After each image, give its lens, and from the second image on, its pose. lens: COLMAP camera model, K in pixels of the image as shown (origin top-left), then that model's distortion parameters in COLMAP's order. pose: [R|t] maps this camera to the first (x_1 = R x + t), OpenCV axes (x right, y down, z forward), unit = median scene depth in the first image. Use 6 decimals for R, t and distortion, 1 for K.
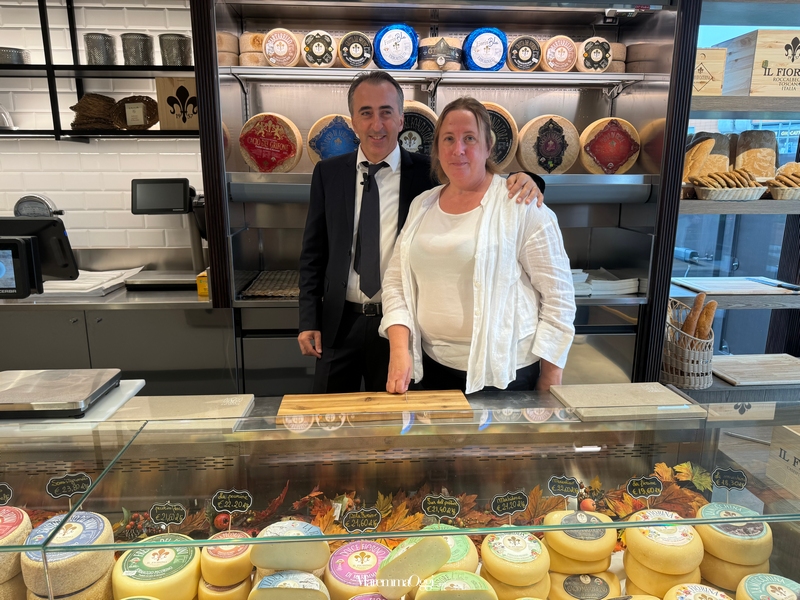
lens RADIAL K [[558.7, 0, 396.6], [0, 558.7, 299.7], [0, 0, 1]] dist [0.023182, -0.025968]
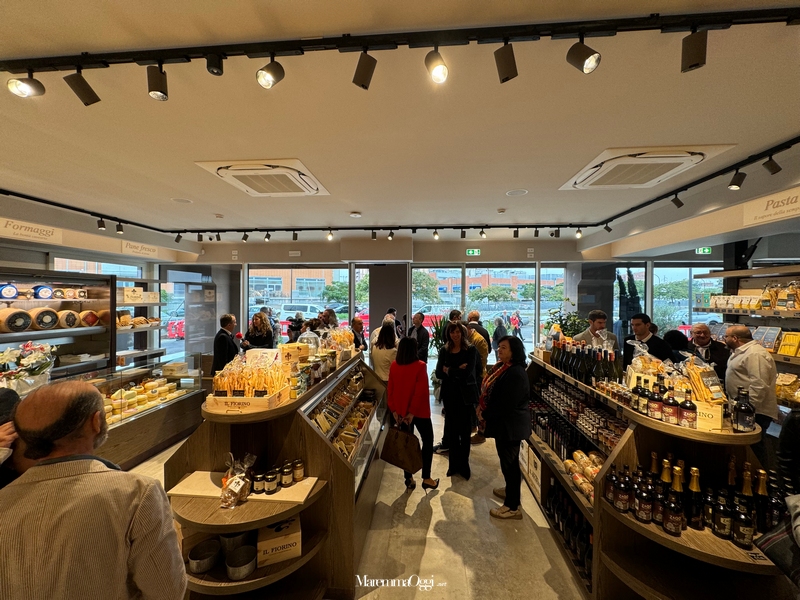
lens RADIAL K [[314.9, 0, 402.1], [0, 314.9, 296.2], [0, 0, 1]] dist [-0.017416, -0.000058]
pose [[0.163099, 0.003096, 0.986605, -1.231986], [0.227316, 0.972973, -0.040632, 0.117205], [-0.960066, 0.230898, 0.157987, -1.244818]]
